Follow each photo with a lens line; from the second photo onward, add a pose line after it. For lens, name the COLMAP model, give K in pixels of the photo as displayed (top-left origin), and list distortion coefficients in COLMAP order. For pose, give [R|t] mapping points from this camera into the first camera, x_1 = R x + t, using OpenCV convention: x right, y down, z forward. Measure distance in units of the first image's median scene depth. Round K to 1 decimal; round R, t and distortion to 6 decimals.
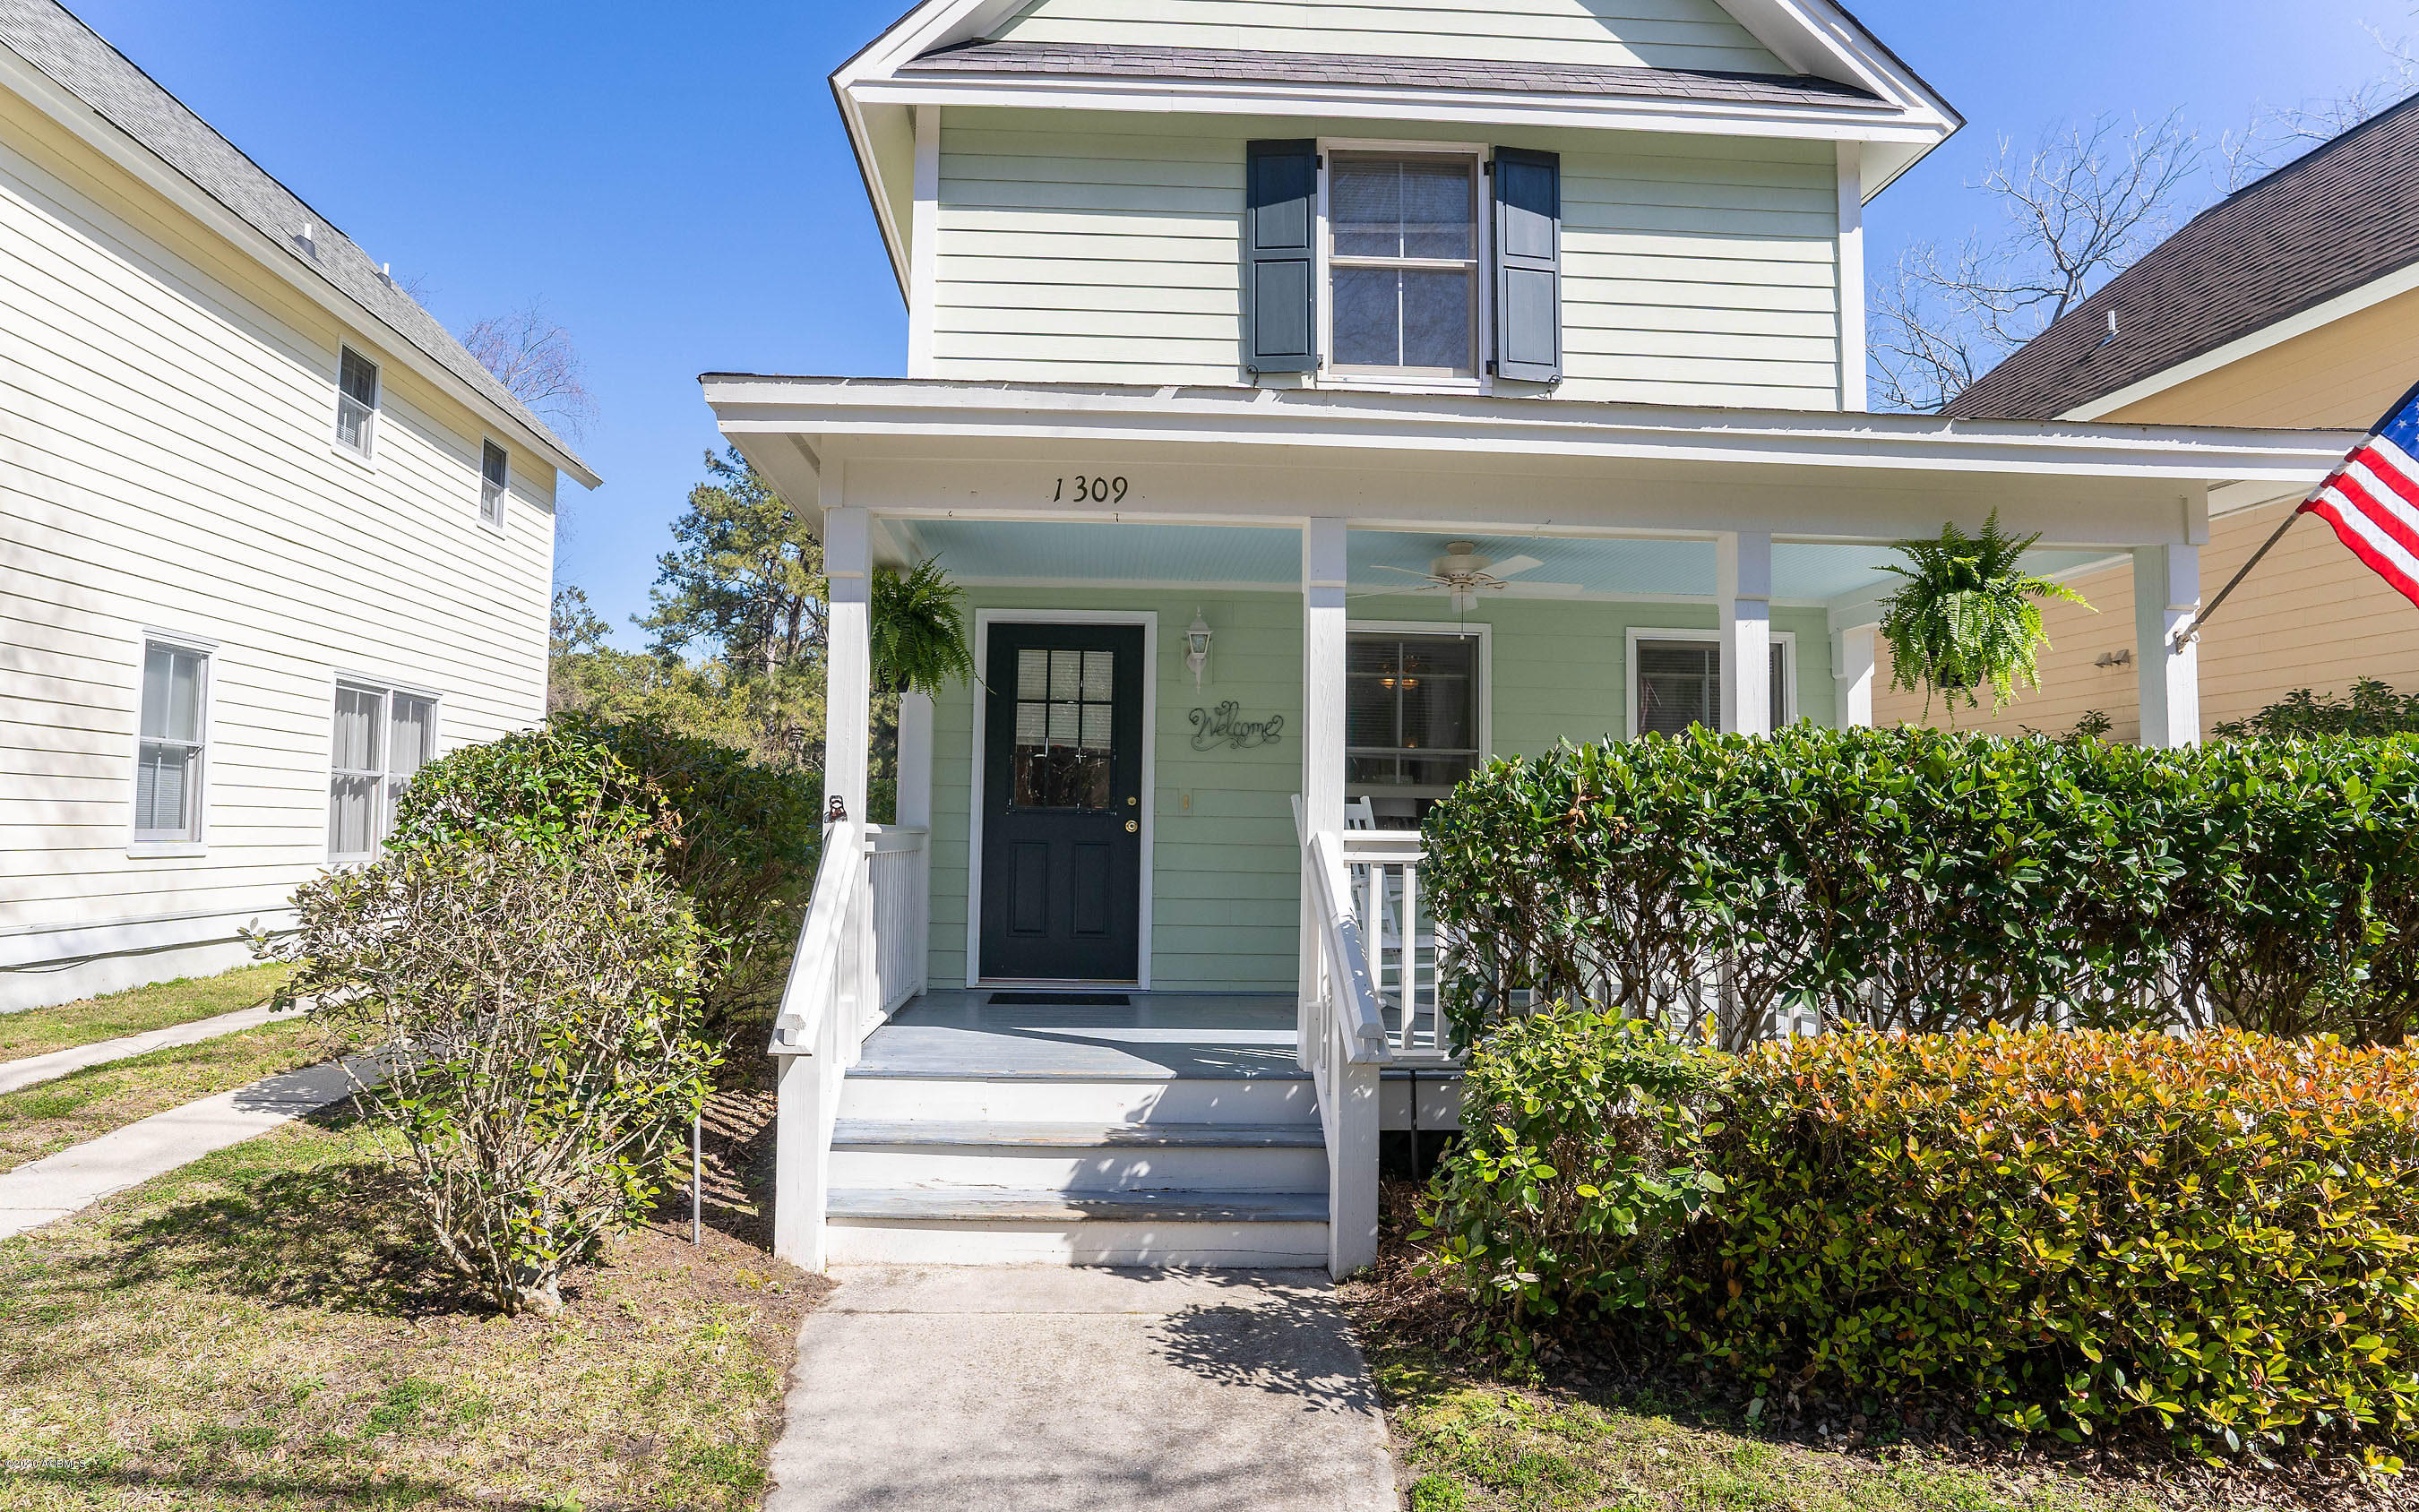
lens RADIAL K [[1408.8, 0, 1147.9], [0, 1408.8, 742.6], [0, 0, 1]] dist [-0.098939, 0.062813]
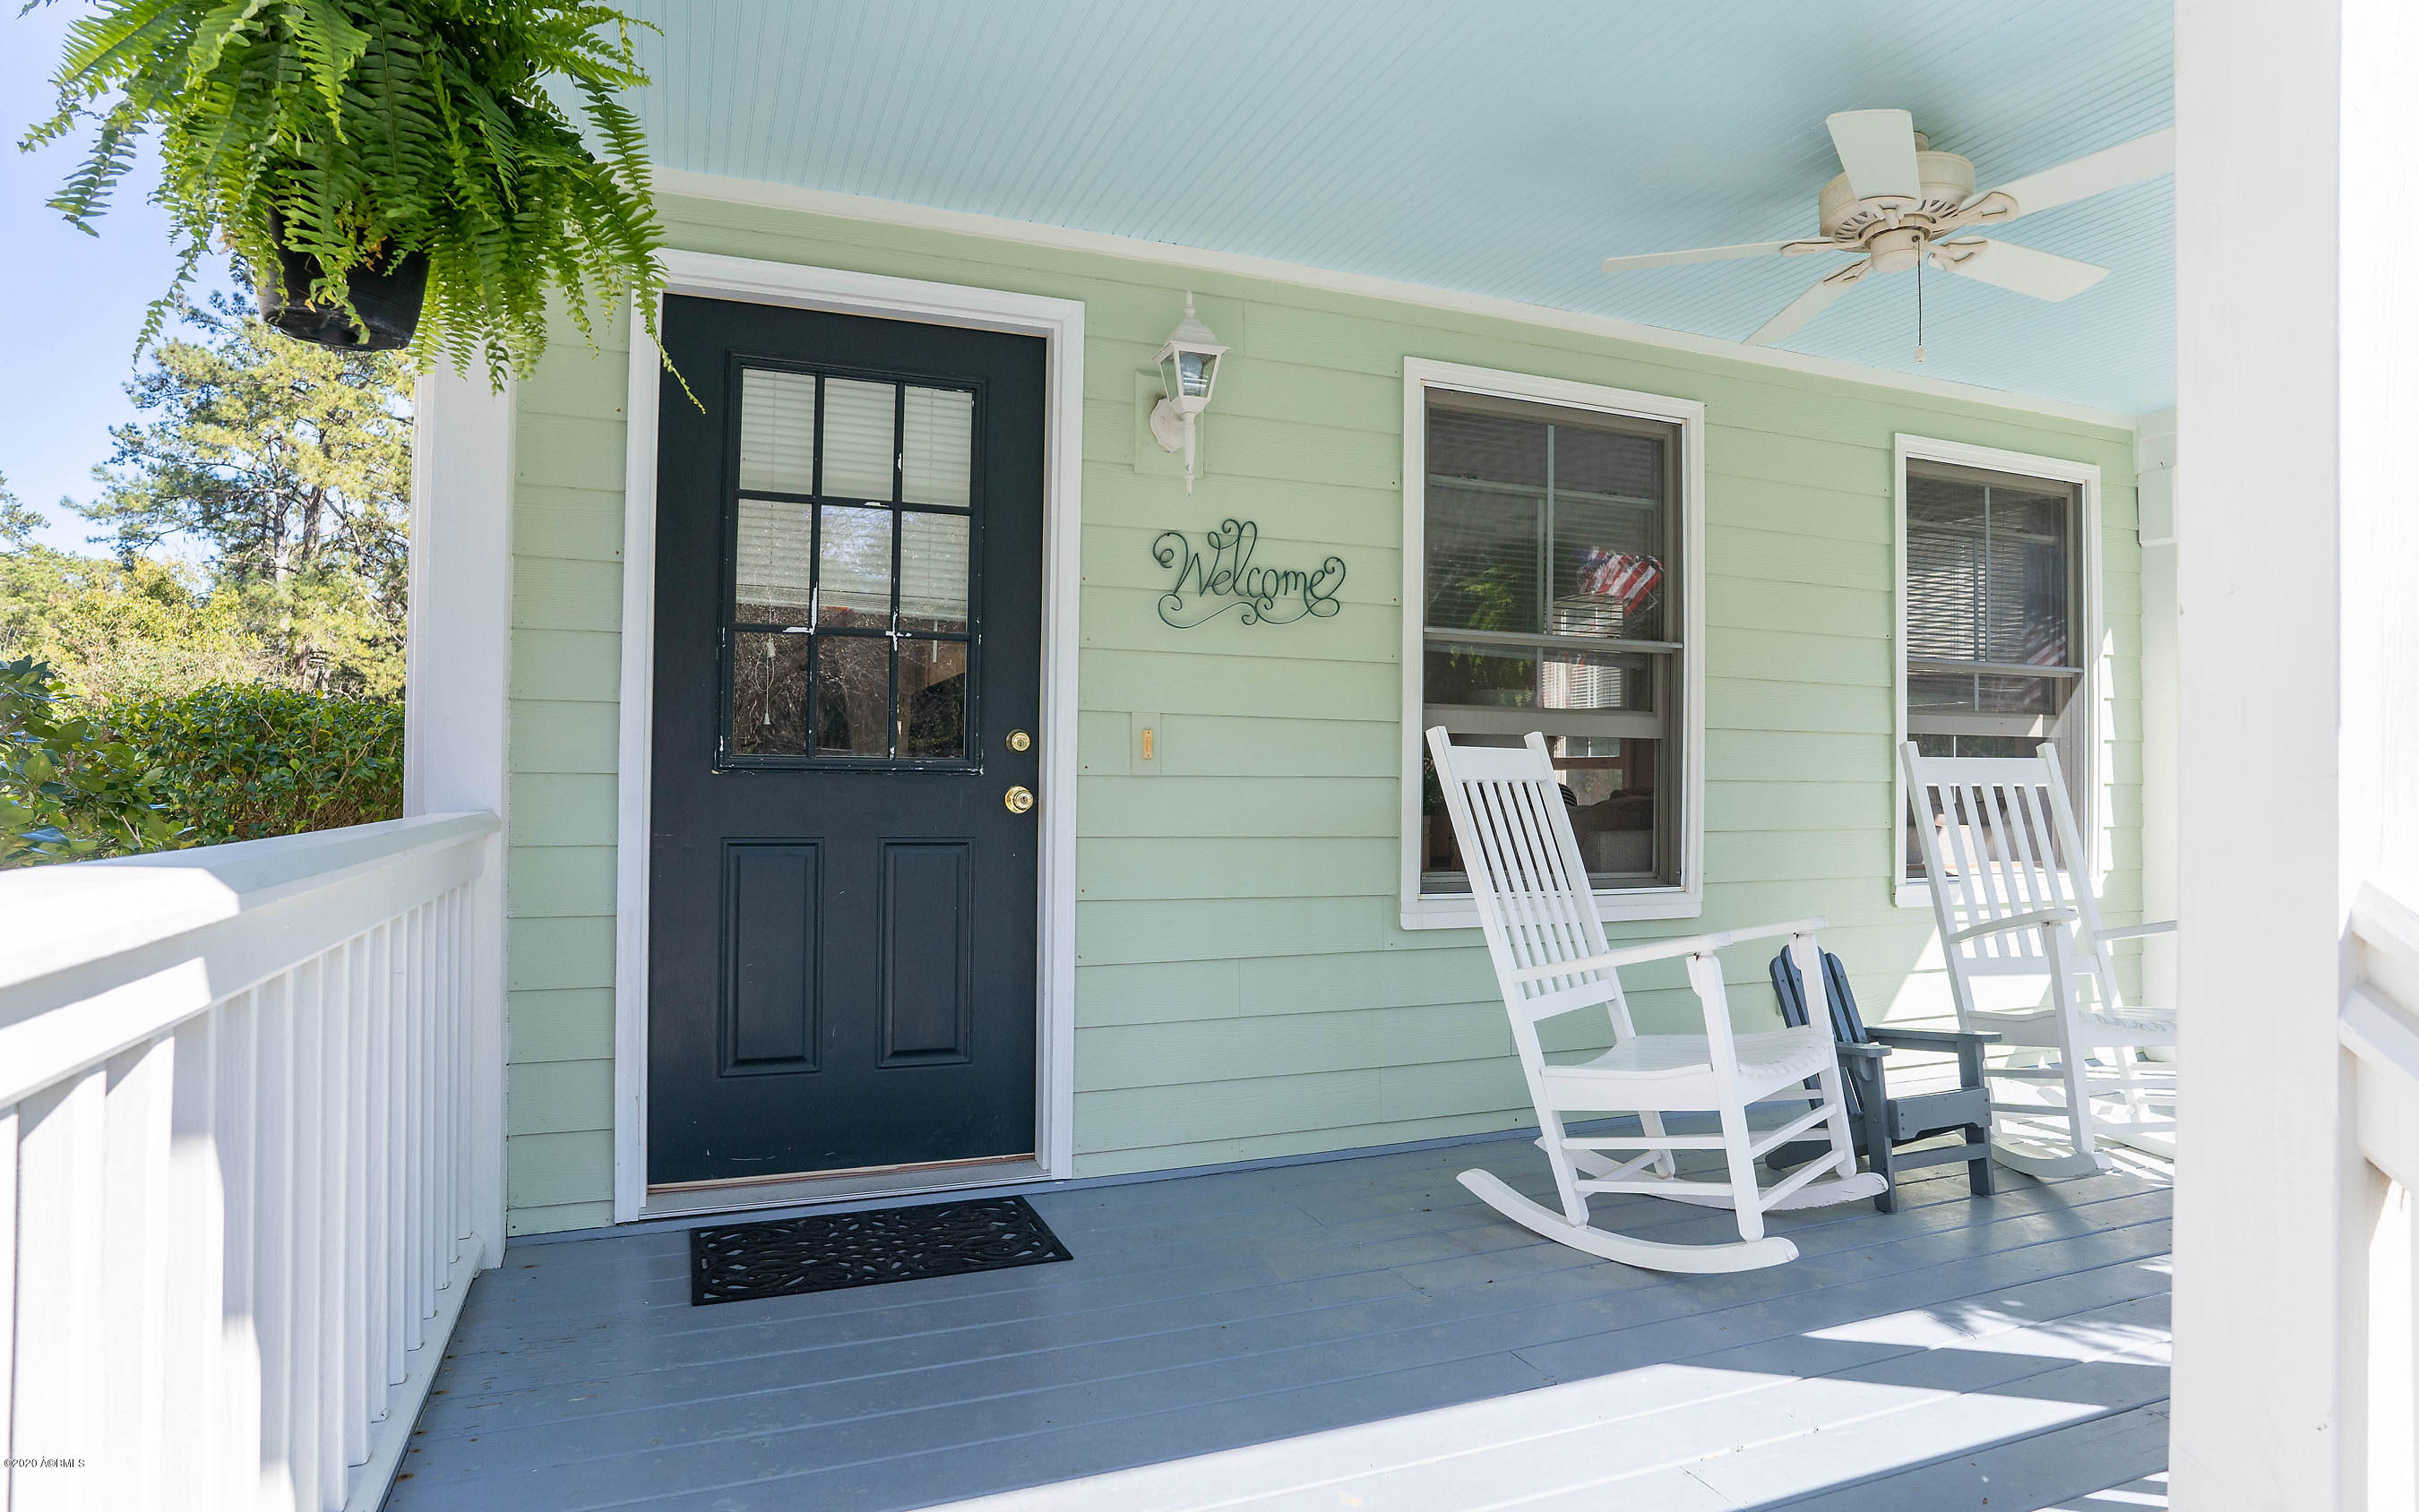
lens RADIAL K [[1336.7, 0, 1209.5], [0, 1336.7, 756.0], [0, 0, 1]] dist [-0.063137, 0.031761]
pose [[0.941967, -0.003227, 0.335689, -0.092039], [-0.014877, 0.998570, 0.051345, 0.023778], [-0.335375, -0.053360, 0.940572, 0.584102]]
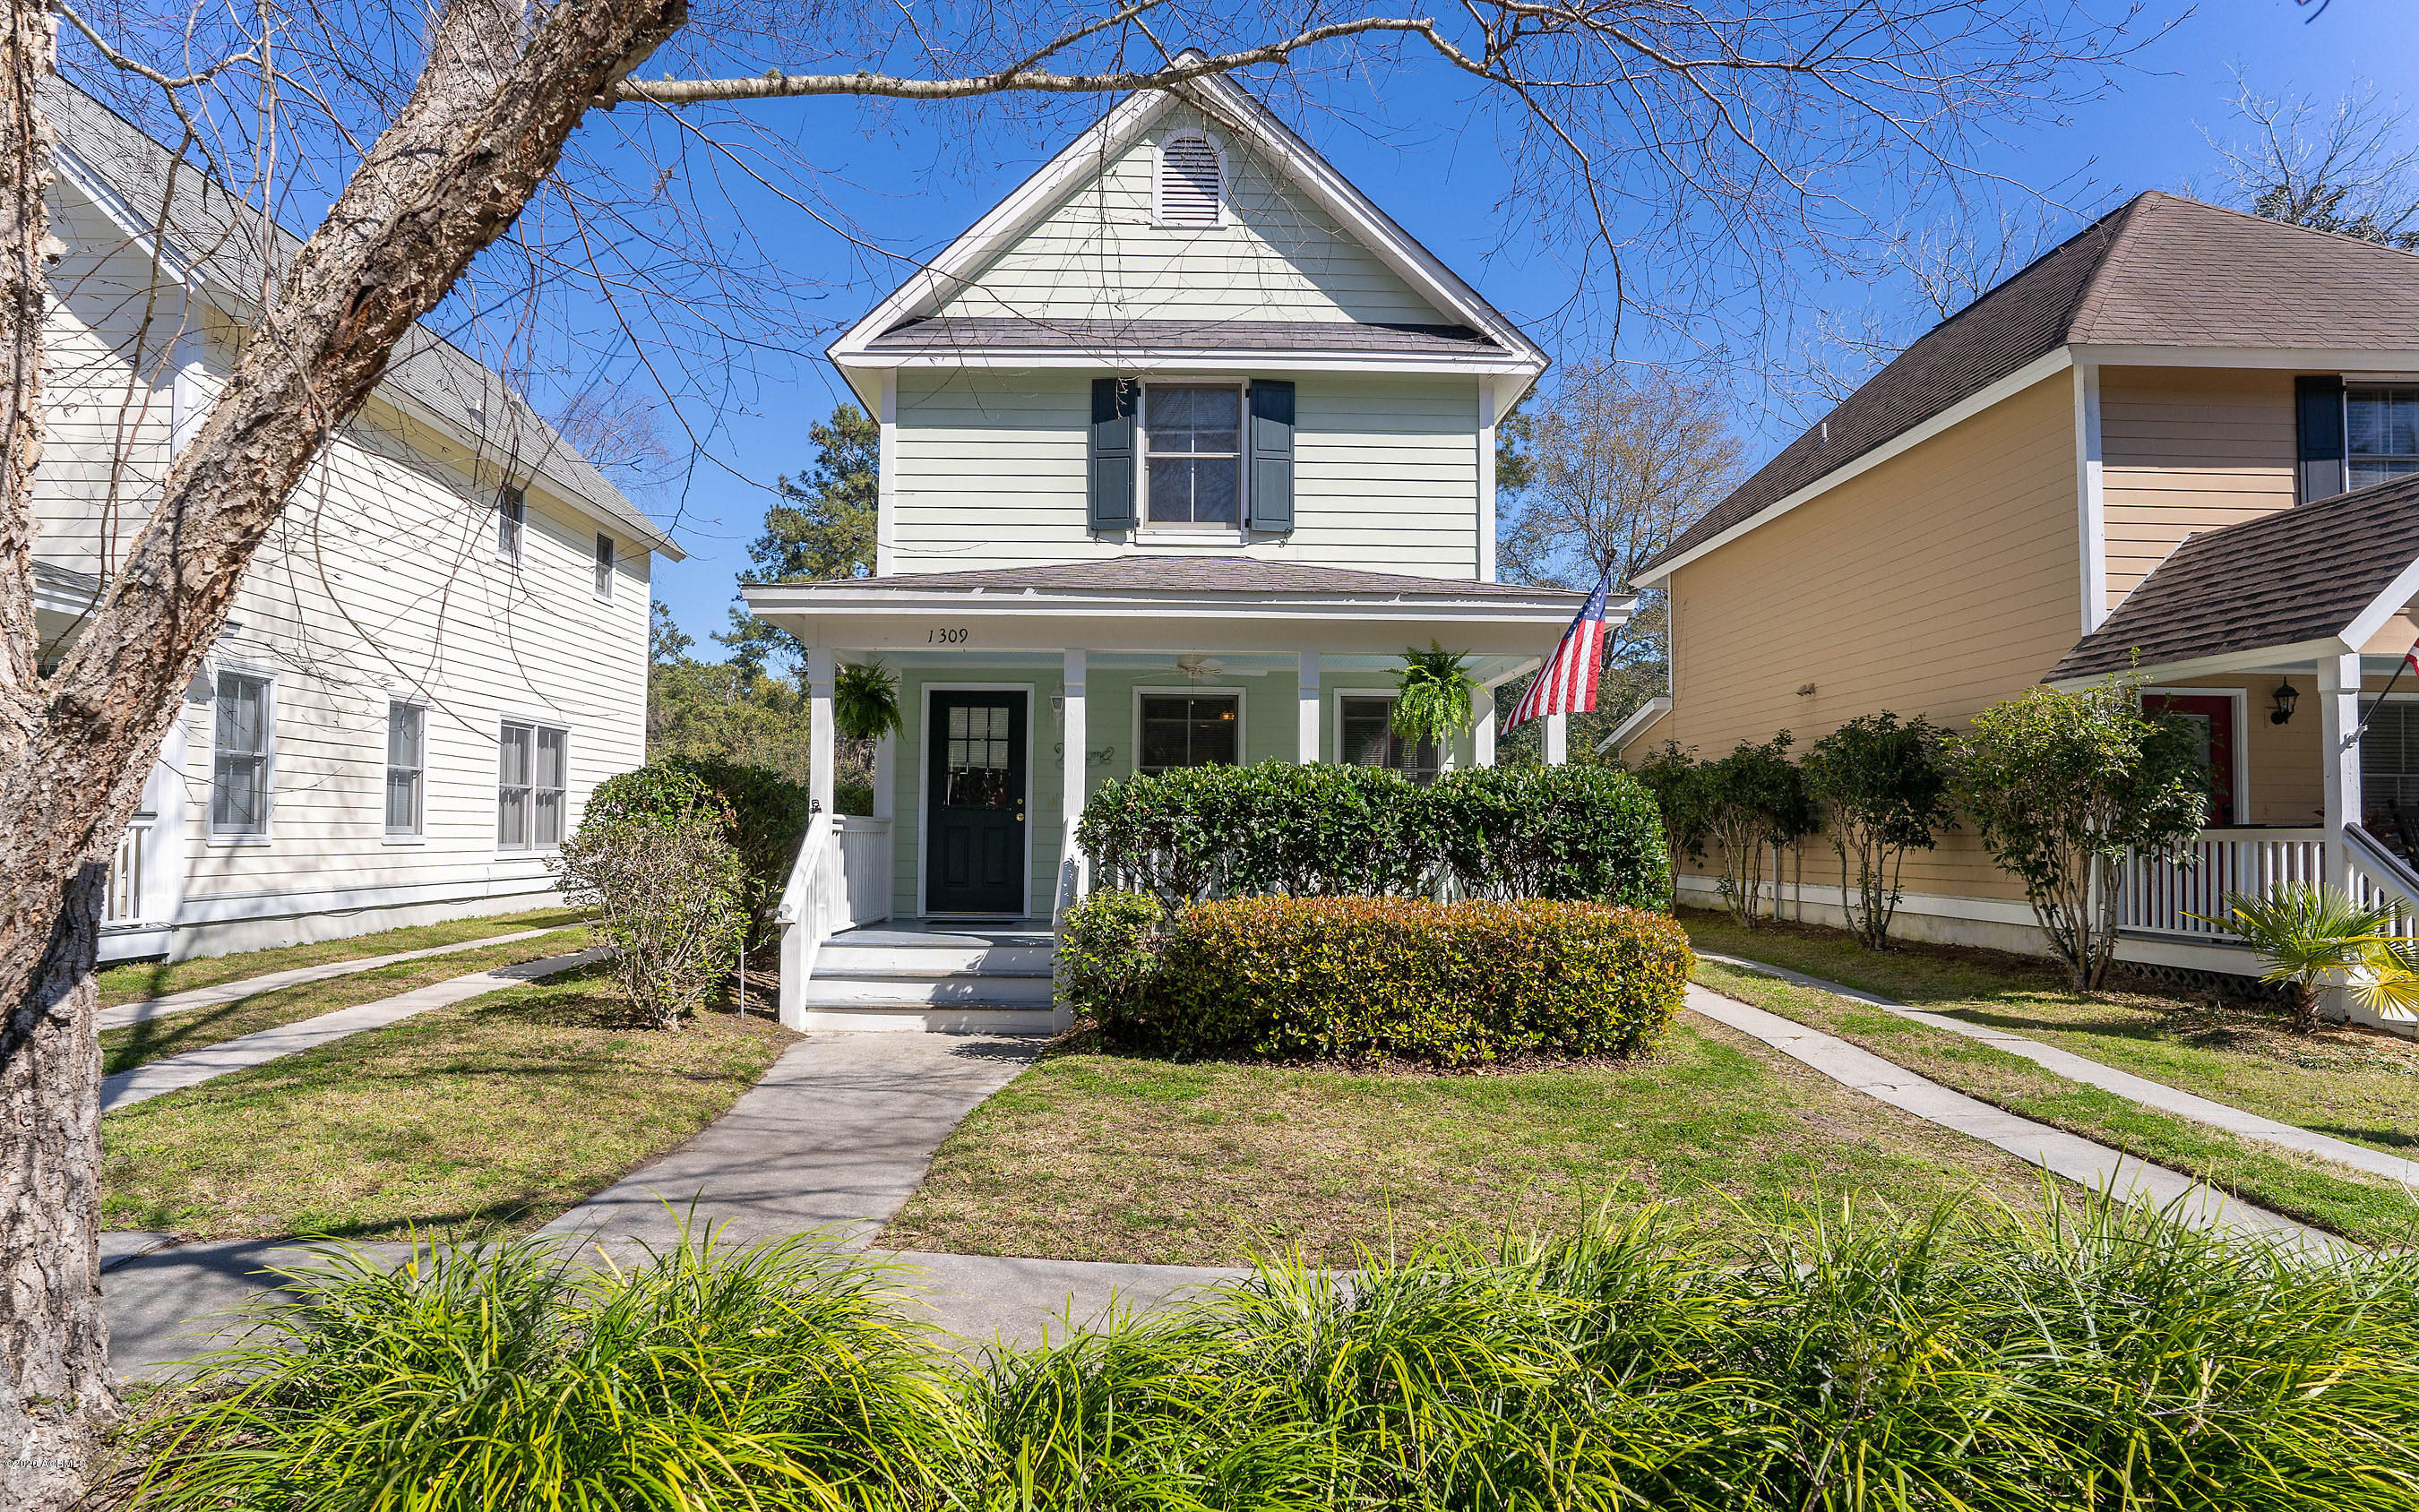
lens RADIAL K [[1402.4, 0, 1209.5], [0, 1402.4, 756.0], [0, 0, 1]] dist [-0.091940, 0.039165]
pose [[0.999871, -0.009747, -0.012768, 0.220538], [0.009863, 0.999910, 0.009068, -0.021678], [0.012678, -0.009193, 0.999877, -0.578085]]
